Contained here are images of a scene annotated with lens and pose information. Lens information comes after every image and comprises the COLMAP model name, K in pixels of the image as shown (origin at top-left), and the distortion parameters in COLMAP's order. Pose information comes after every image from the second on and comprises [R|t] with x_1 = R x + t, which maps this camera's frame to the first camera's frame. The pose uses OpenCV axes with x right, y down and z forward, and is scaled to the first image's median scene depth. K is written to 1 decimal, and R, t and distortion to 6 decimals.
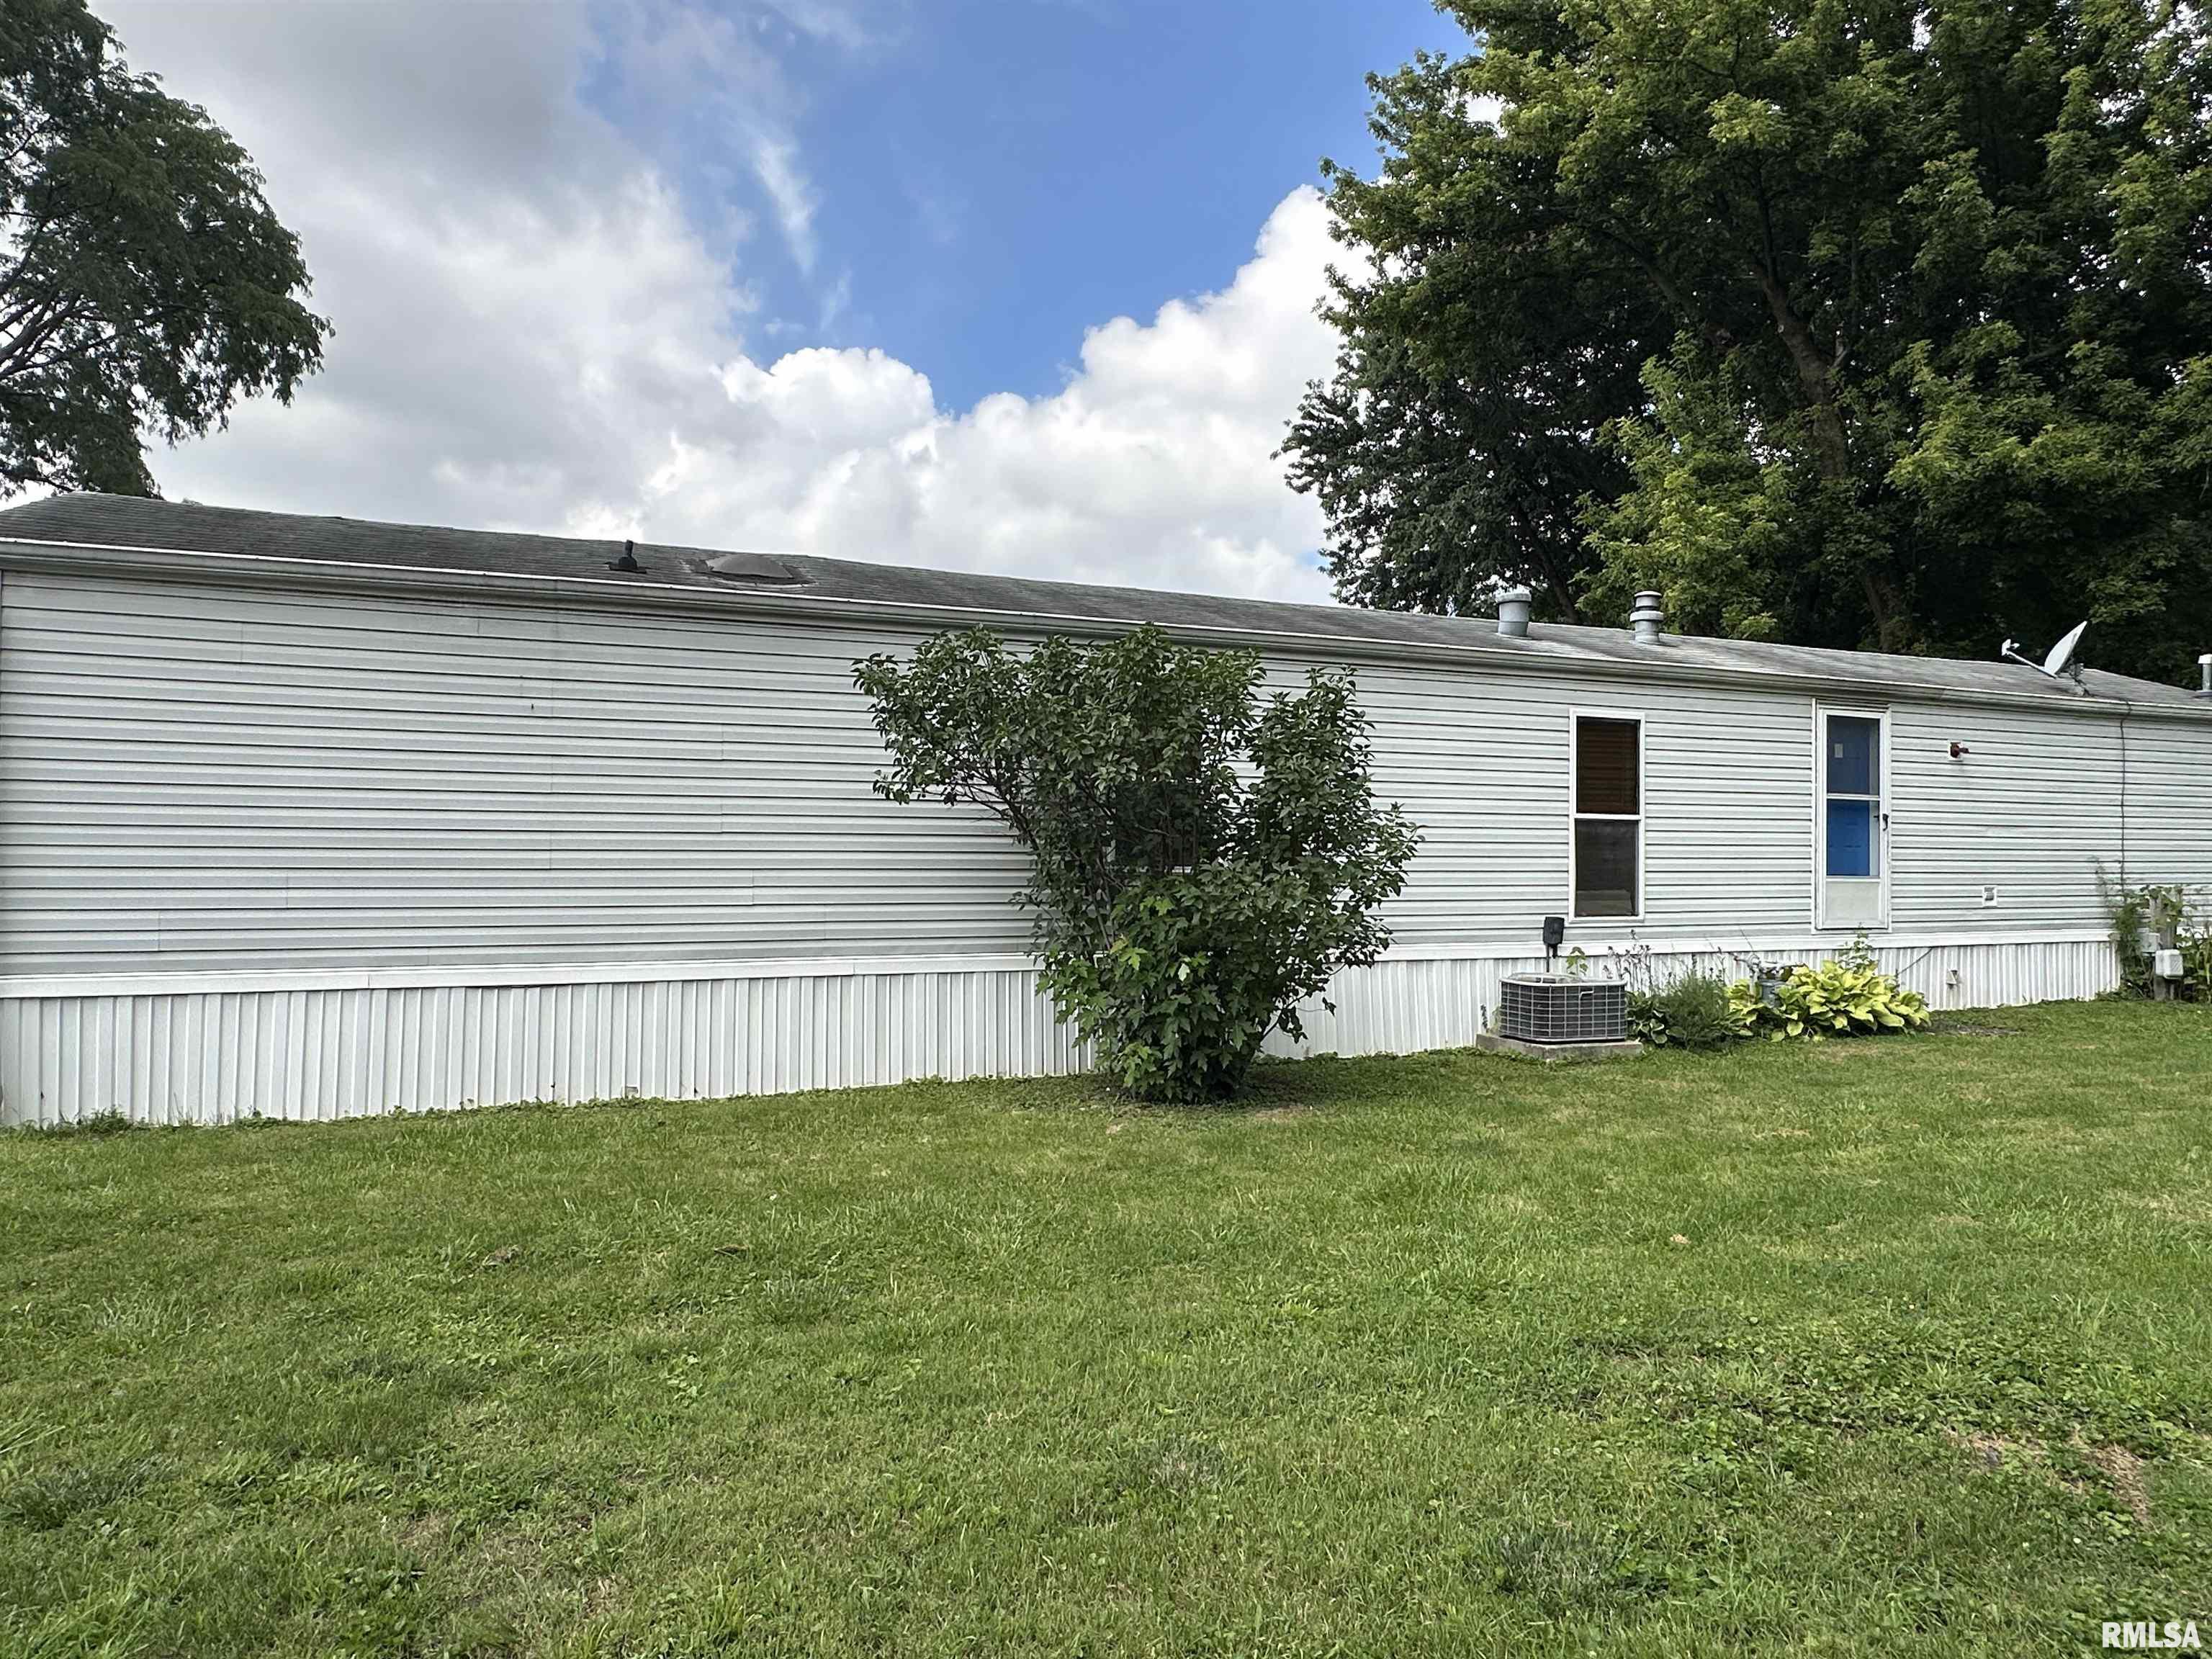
lens RADIAL K [[1335.4, 0, 1106.0], [0, 1335.4, 829.5], [0, 0, 1]] dist [-0.006330, -0.001109]
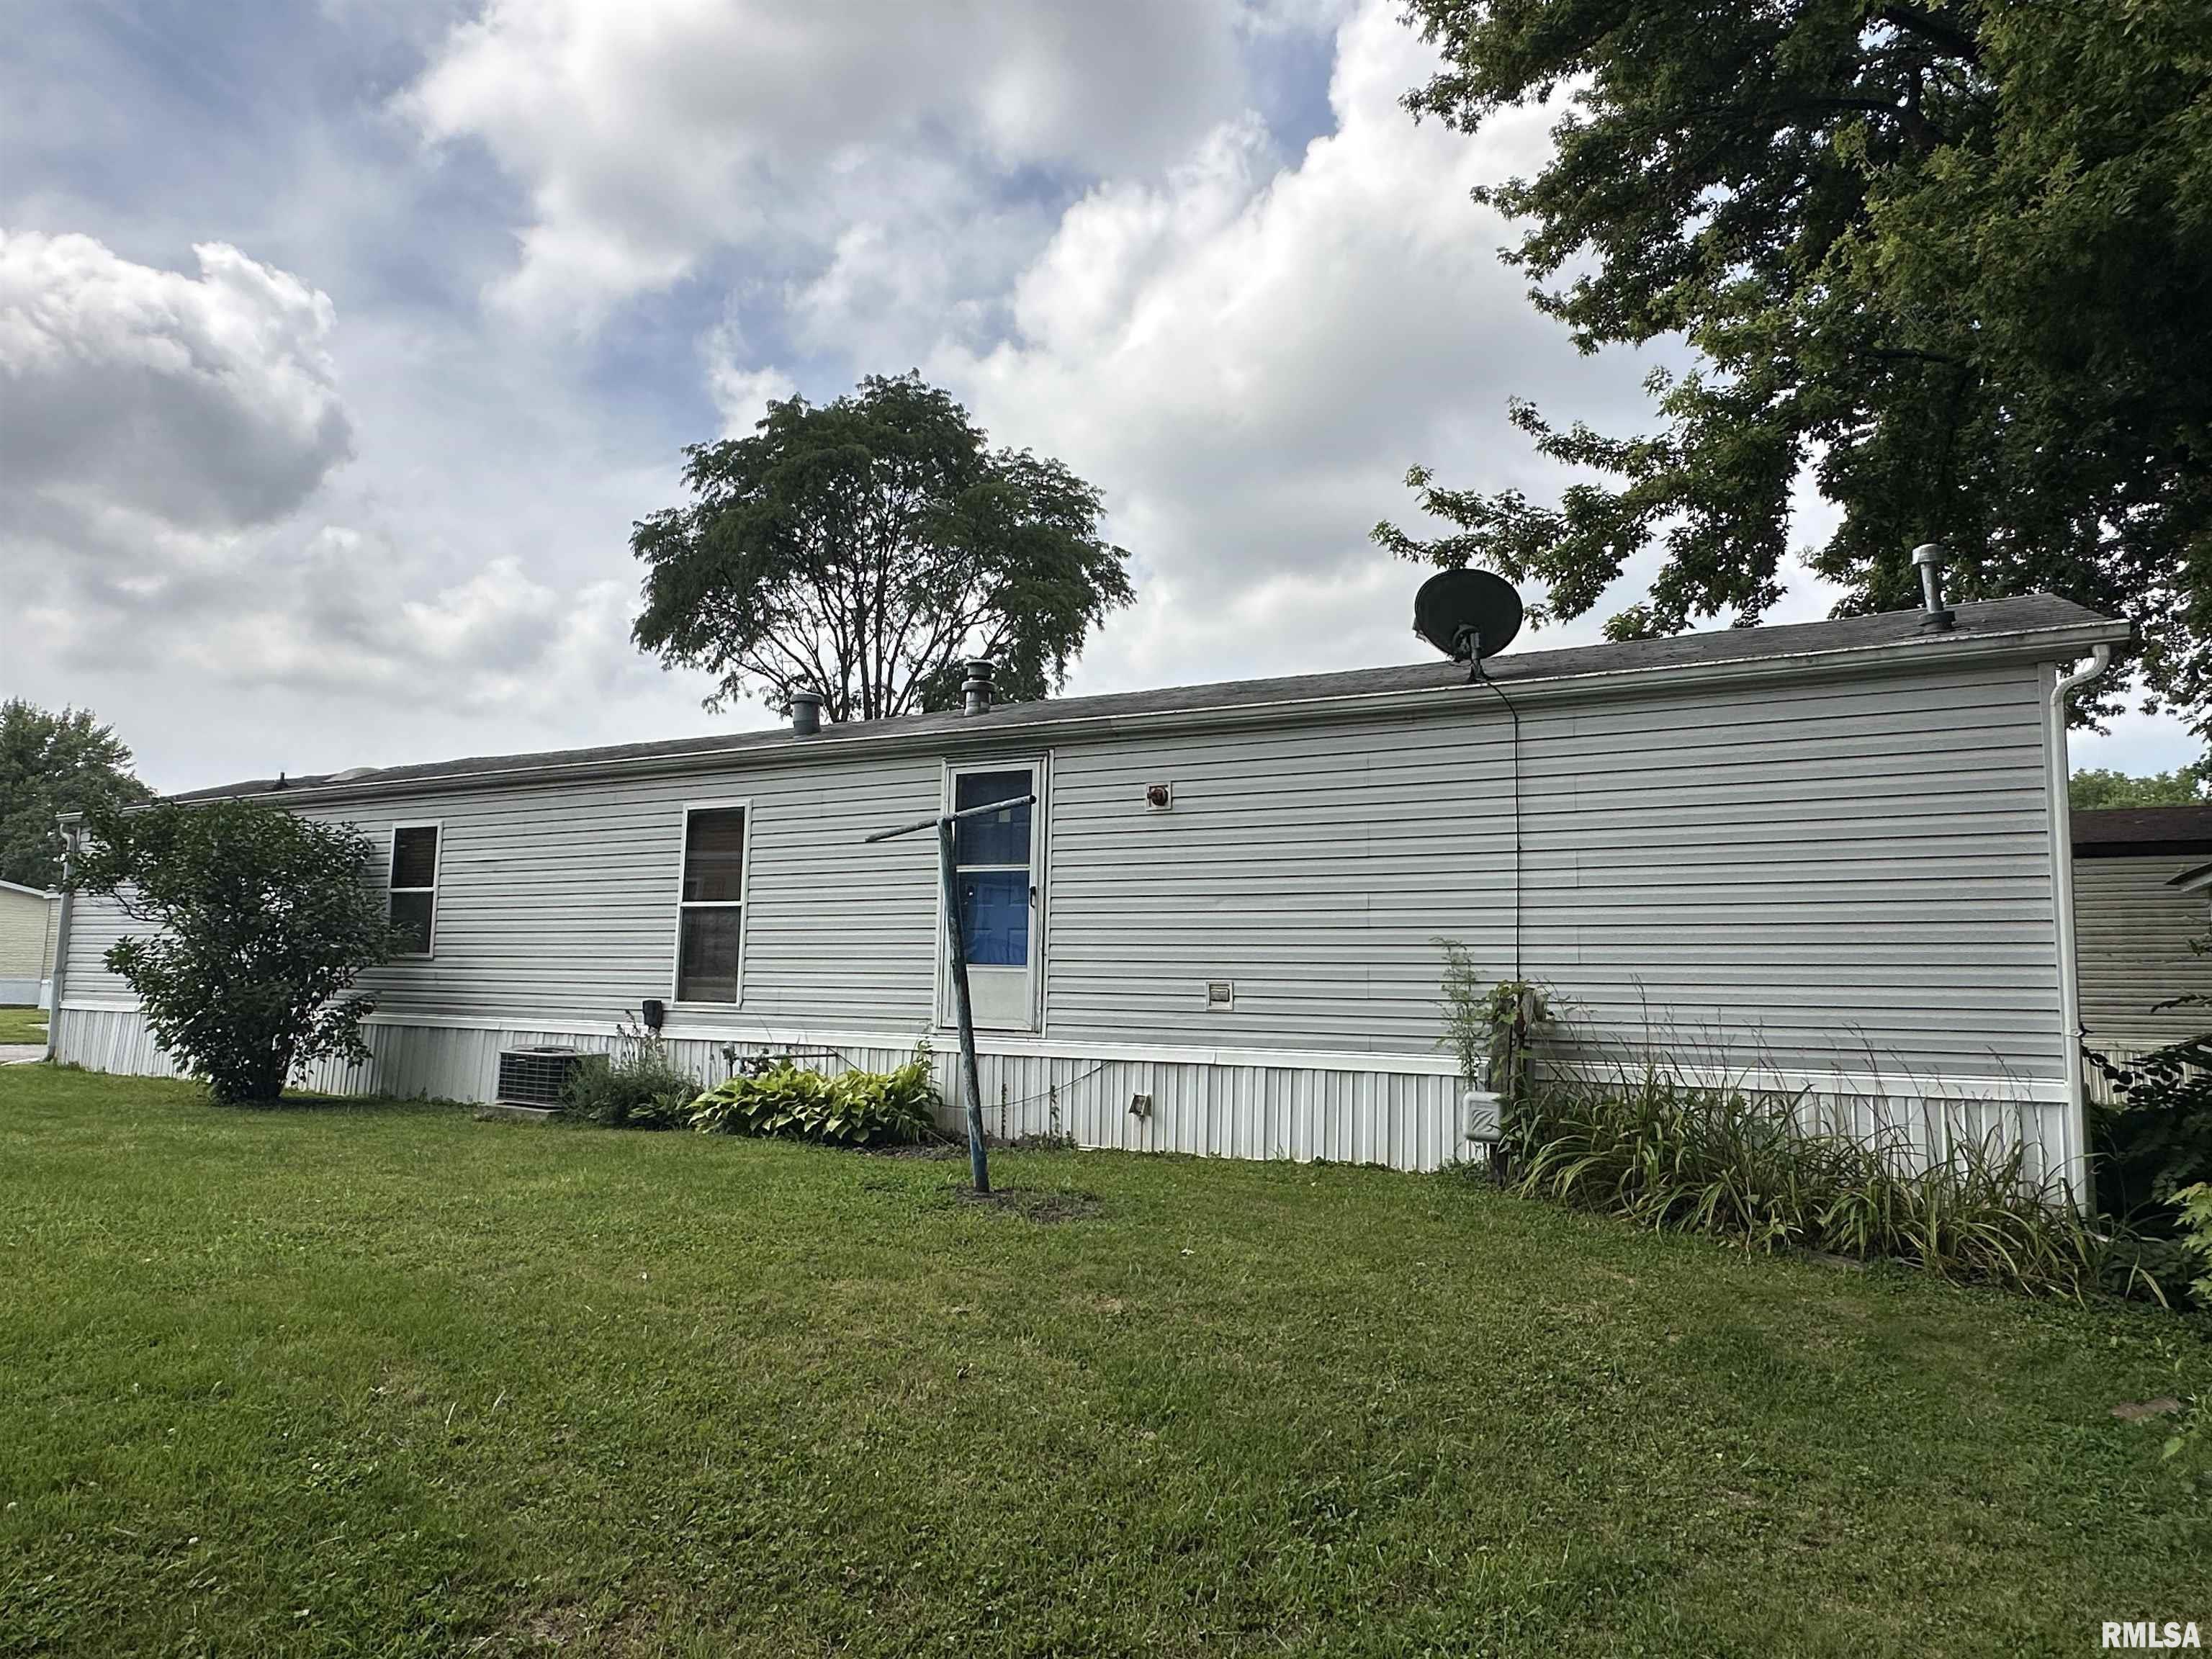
lens RADIAL K [[1335.4, 0, 1106.0], [0, 1335.4, 829.5], [0, 0, 1]] dist [-0.006330, -0.001109]
pose [[0.632789, -0.088771, -0.769219, 1.350895], [-0.001255, 0.993288, -0.115663, 0.051246], [0.774323, 0.074156, 0.628430, 0.578709]]
